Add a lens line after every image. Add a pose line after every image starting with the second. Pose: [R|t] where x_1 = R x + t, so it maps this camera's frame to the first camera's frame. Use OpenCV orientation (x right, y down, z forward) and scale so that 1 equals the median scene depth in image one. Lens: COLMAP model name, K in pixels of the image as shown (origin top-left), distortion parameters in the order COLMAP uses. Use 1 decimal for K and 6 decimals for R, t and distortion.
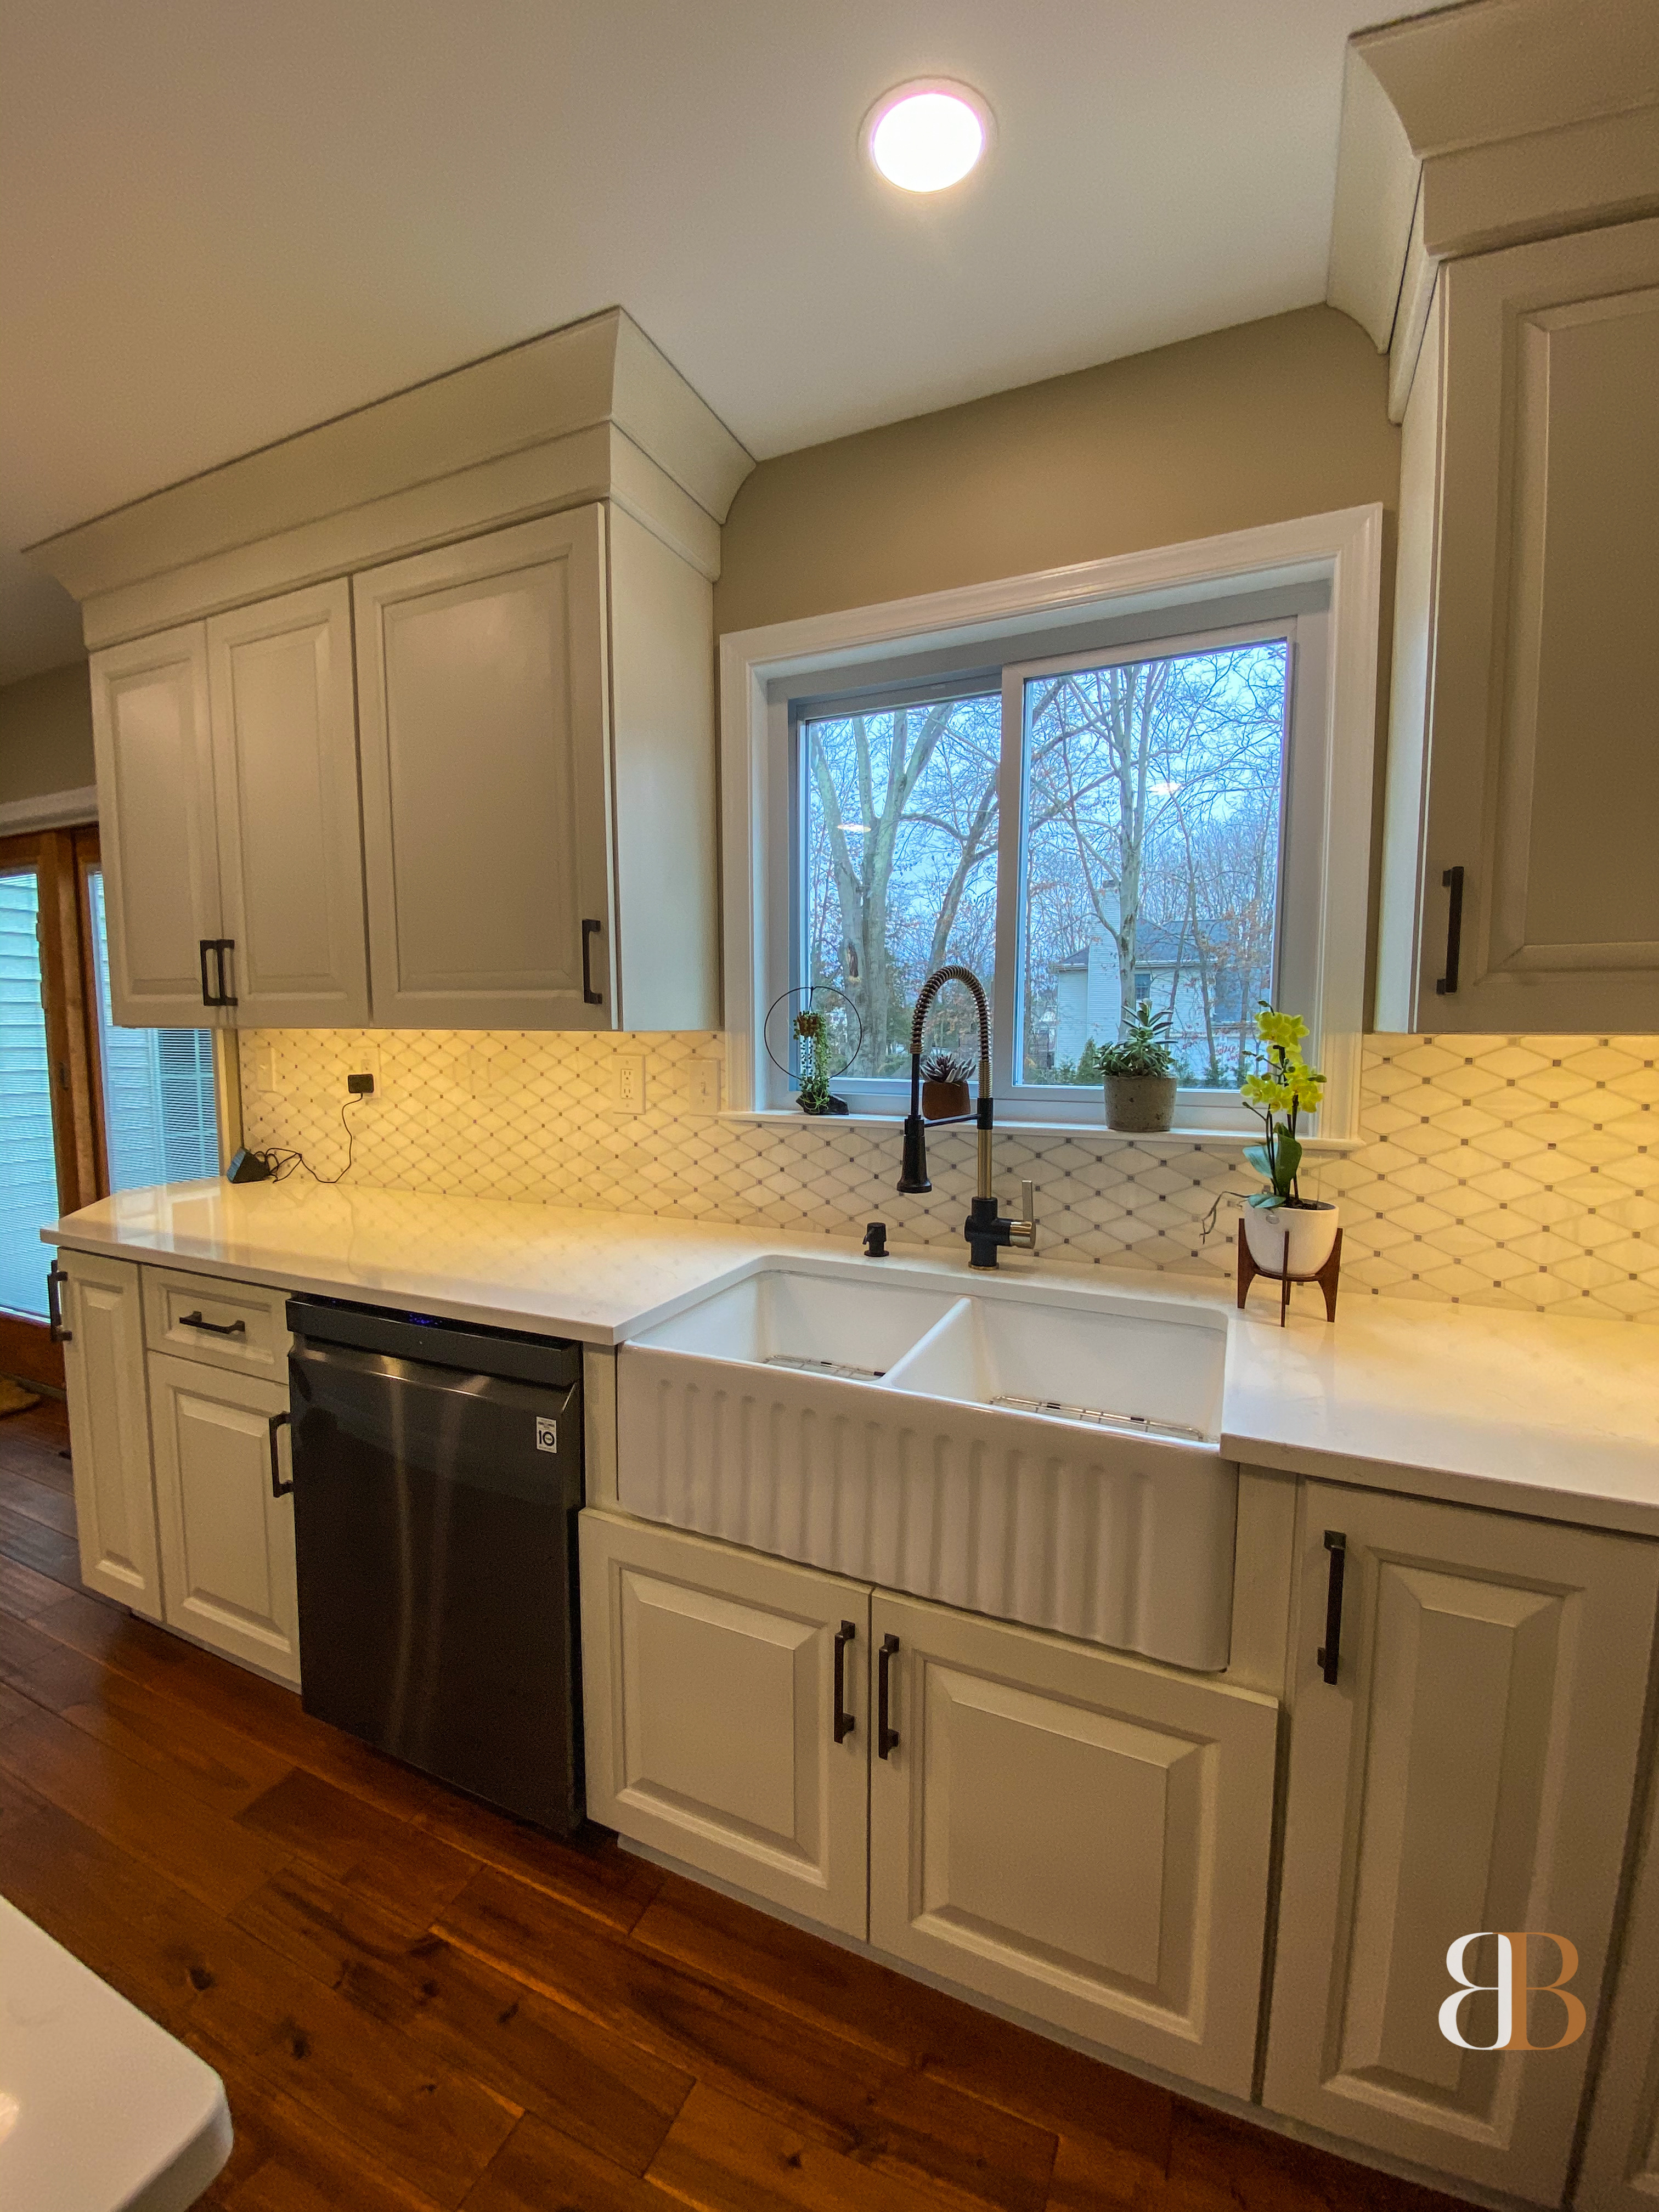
lens RADIAL K [[893.3, 0, 829.5], [0, 893.3, 1106.0], [0, 0, 1]] dist [0.021790, -0.021360]
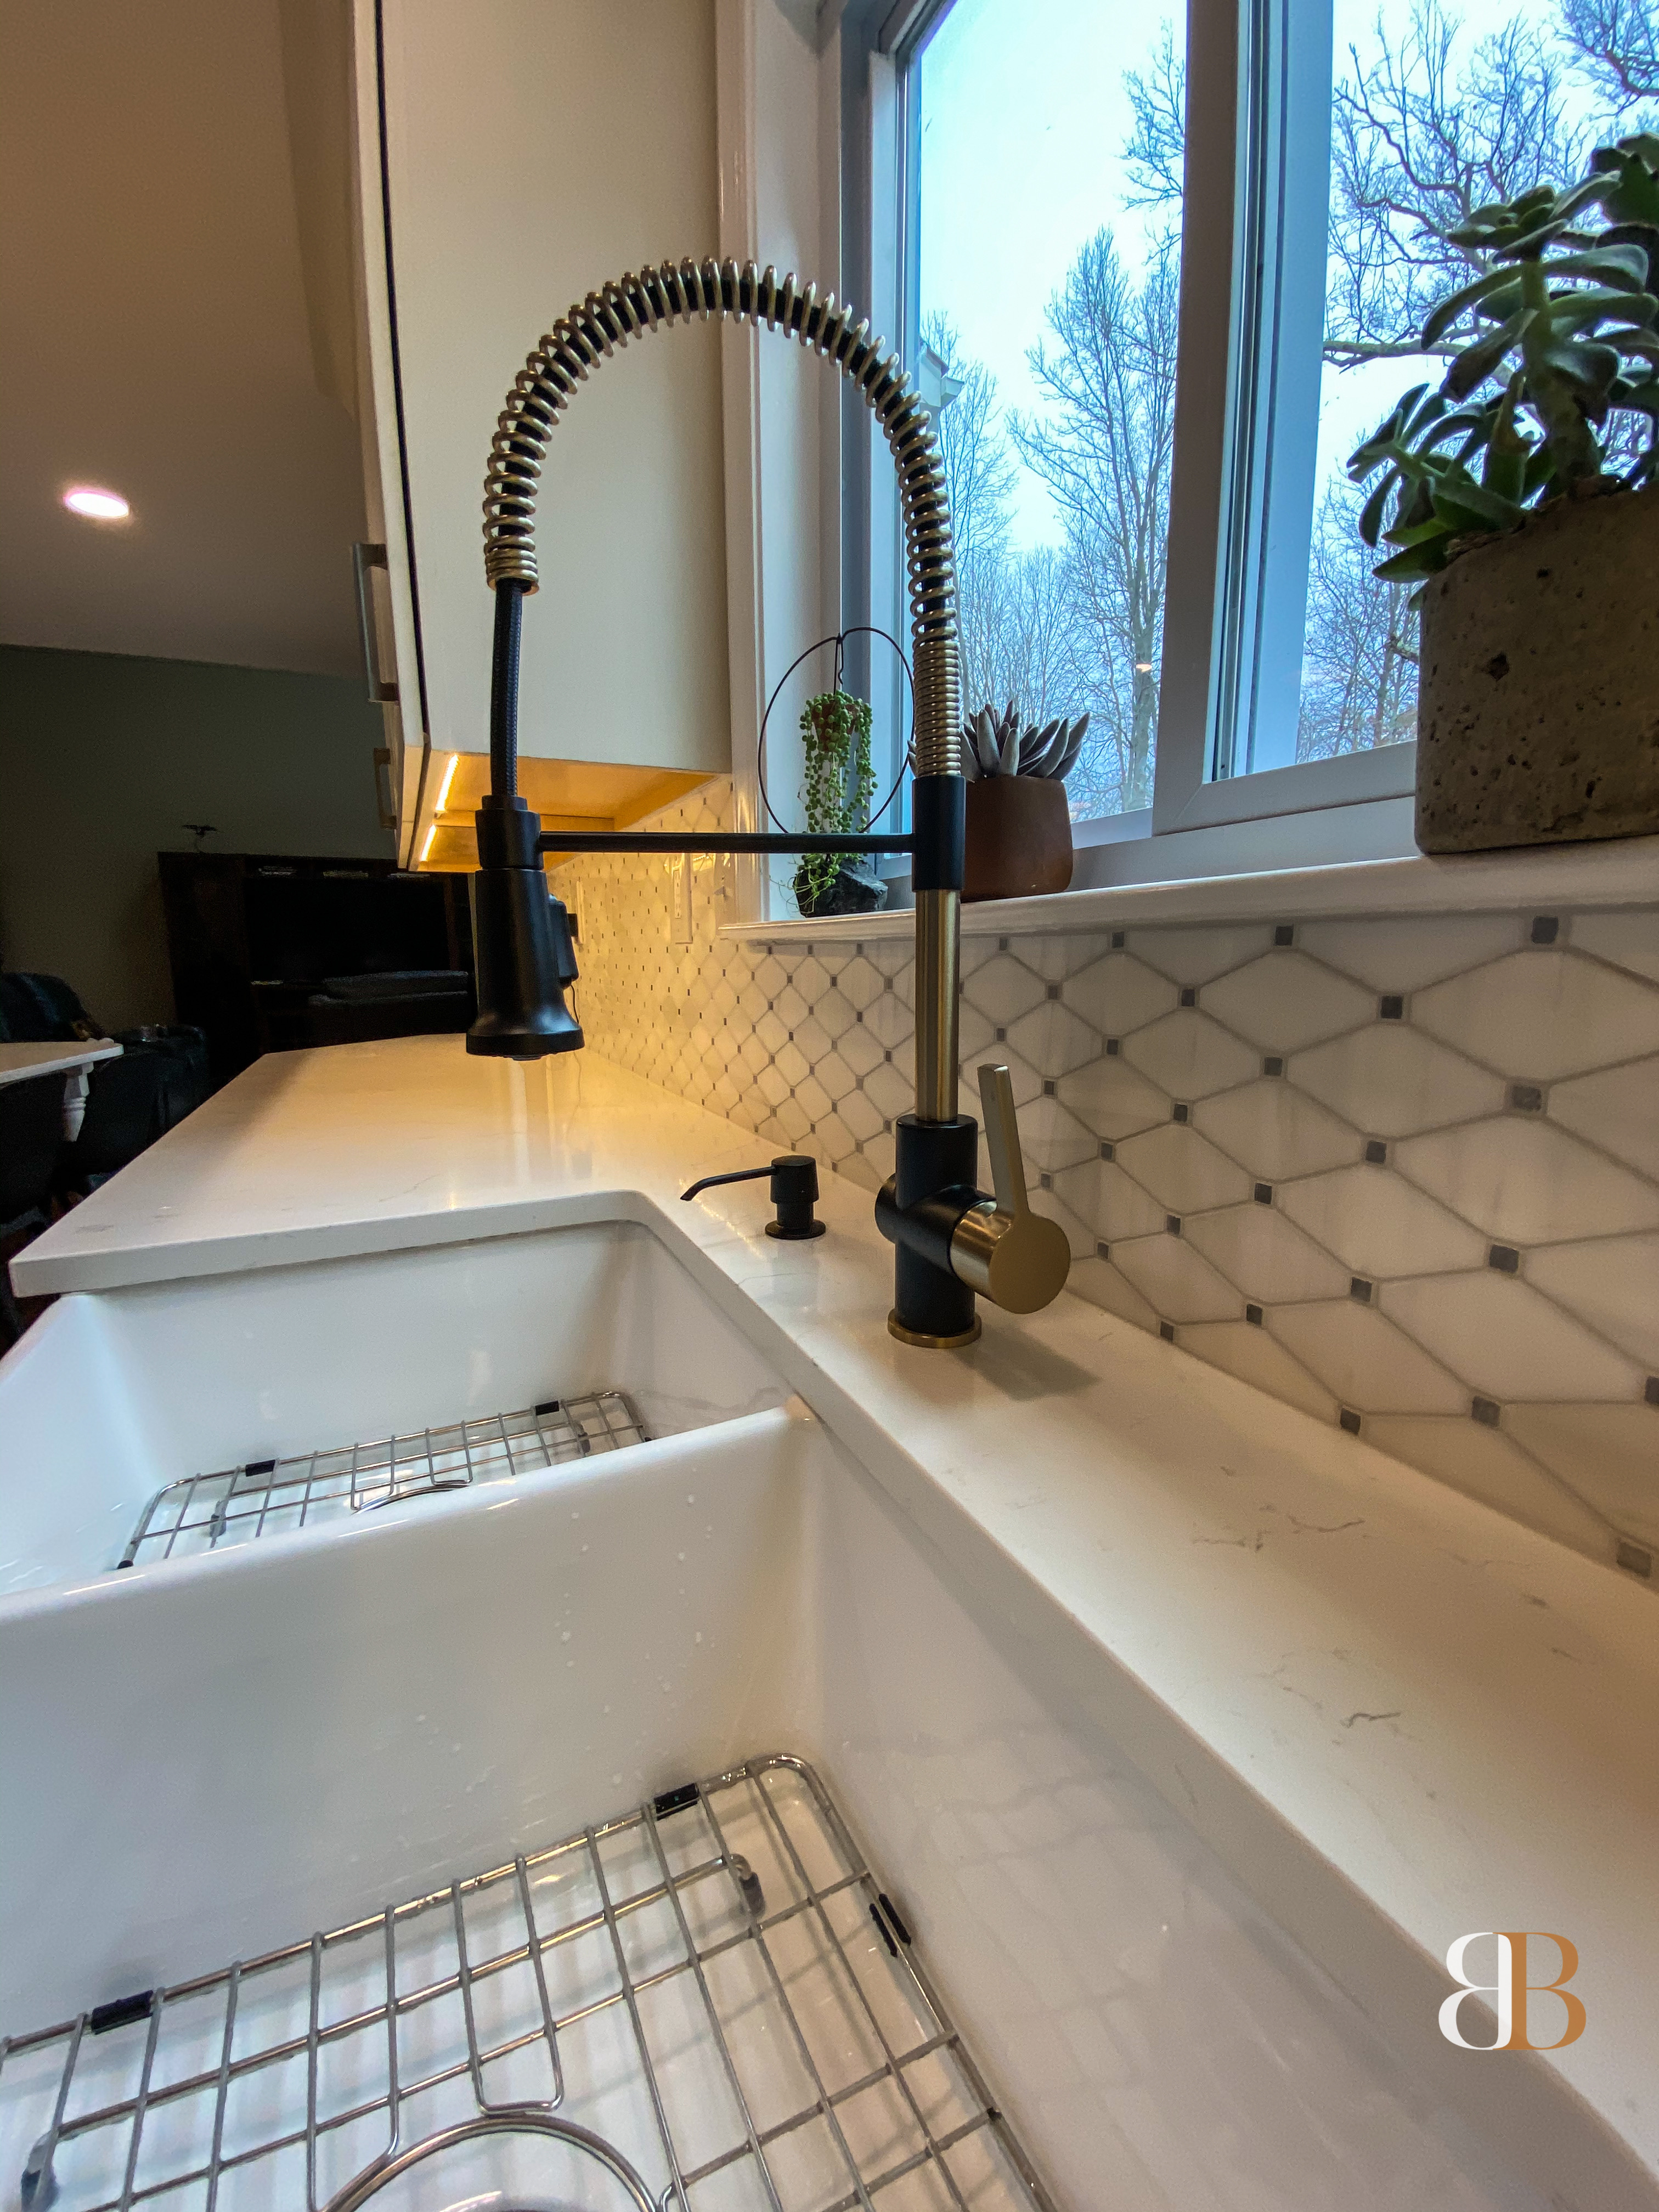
lens RADIAL K [[900.1, 0, 829.5], [0, 900.1, 1106.0], [0, 0, 1]] dist [0.022674, -0.021907]
pose [[0.768301, 0.102498, -0.631828, 0.348504], [-0.052597, 0.993867, 0.097272, 0.071659], [0.637924, -0.041502, 0.768981, 0.745945]]
